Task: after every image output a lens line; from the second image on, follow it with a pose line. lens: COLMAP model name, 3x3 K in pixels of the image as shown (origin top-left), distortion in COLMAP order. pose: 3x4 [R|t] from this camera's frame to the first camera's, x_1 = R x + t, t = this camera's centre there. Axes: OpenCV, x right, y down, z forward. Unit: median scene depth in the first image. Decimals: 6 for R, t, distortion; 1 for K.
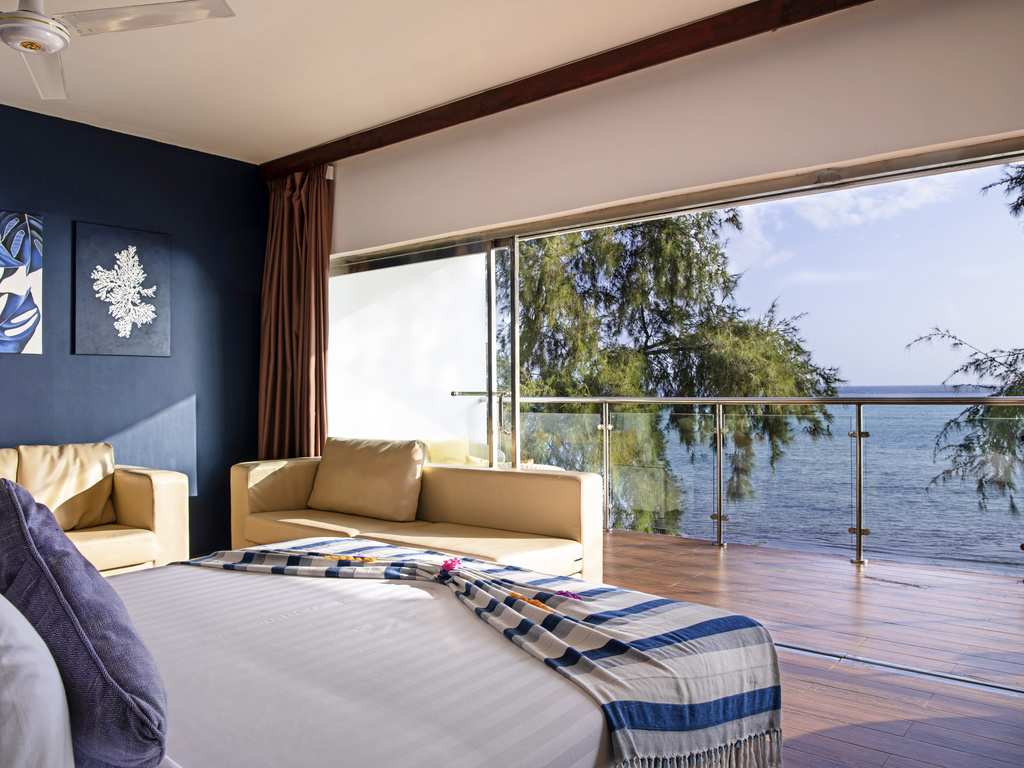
lens RADIAL K [[798.0, 0, 511.5], [0, 798.0, 386.8], [0, 0, 1]] dist [-0.011078, -0.004400]
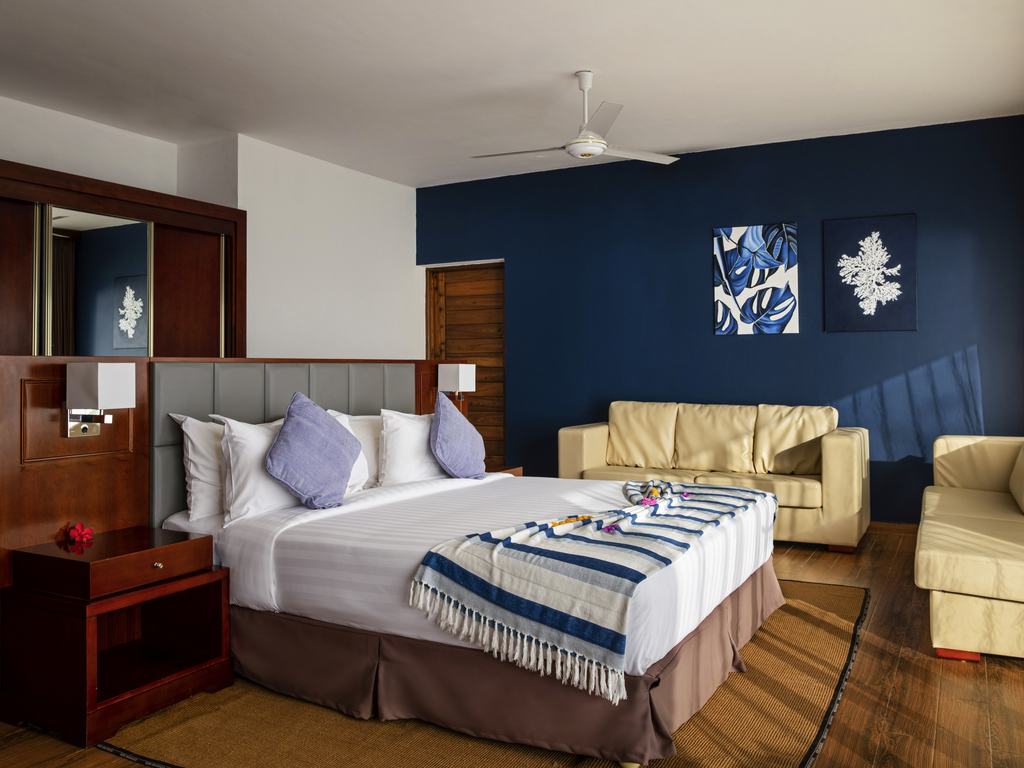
lens RADIAL K [[850.4, 0, 511.1], [0, 850.4, 378.2], [0, 0, 1]] dist [-0.009471, -0.002810]
pose [[0.208039, 0.013950, -0.978021, 0.588737], [-0.002386, 0.999903, 0.013754, 0.011614], [0.978118, -0.000528, 0.208052, 0.267629]]
